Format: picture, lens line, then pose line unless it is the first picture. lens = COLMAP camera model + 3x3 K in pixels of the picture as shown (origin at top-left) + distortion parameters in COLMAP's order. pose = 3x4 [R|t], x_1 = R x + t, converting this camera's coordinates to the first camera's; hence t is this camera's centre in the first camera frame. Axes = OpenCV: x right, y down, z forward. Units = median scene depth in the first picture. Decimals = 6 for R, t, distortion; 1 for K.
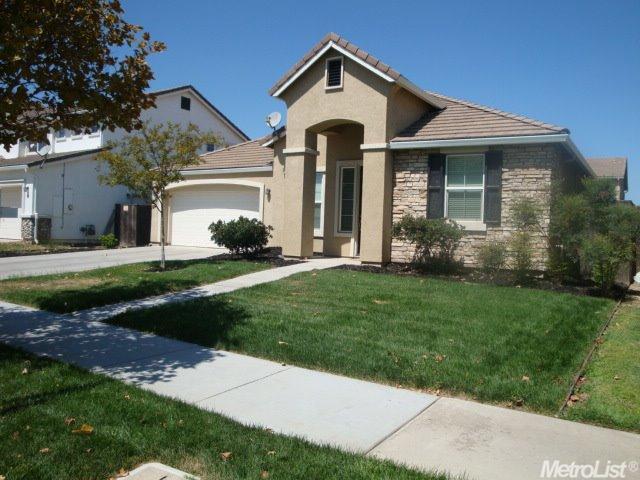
lens RADIAL K [[525.3, 0, 314.3], [0, 525.3, 240.5], [0, 0, 1]] dist [-0.127559, 0.069147]
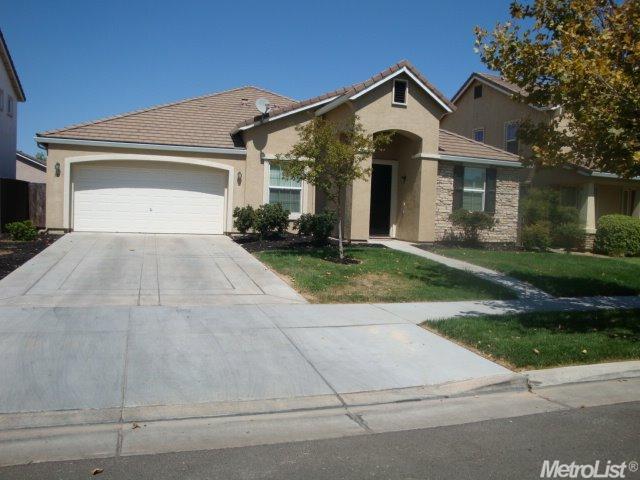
lens RADIAL K [[525.3, 0, 324.3], [0, 525.3, 236.4], [0, 0, 1]] dist [-0.127559, 0.069147]
pose [[0.615993, -0.047517, 0.786317, -1.117463], [-0.000472, 0.998157, 0.060688, -0.054749], [-0.787751, -0.037755, 0.614835, 0.380939]]
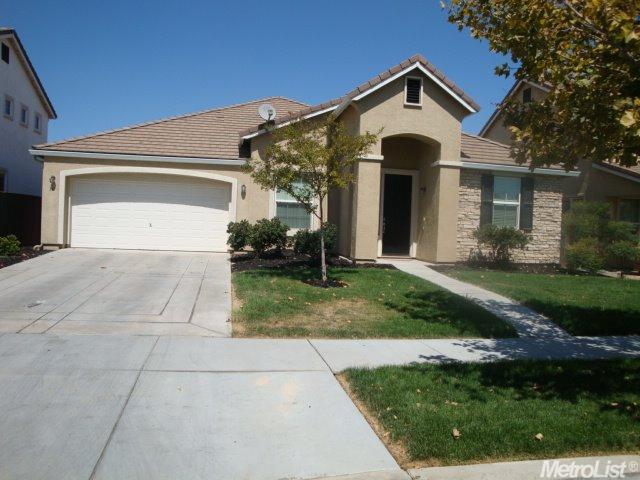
lens RADIAL K [[525.3, 0, 322.9], [0, 525.3, 239.6], [0, 0, 1]] dist [-0.127559, 0.069147]
pose [[0.723859, -0.020465, 0.689644, -0.897487], [-0.000652, 0.999539, 0.030346, -0.044988], [-0.689948, -0.022416, 0.723512, 0.349840]]
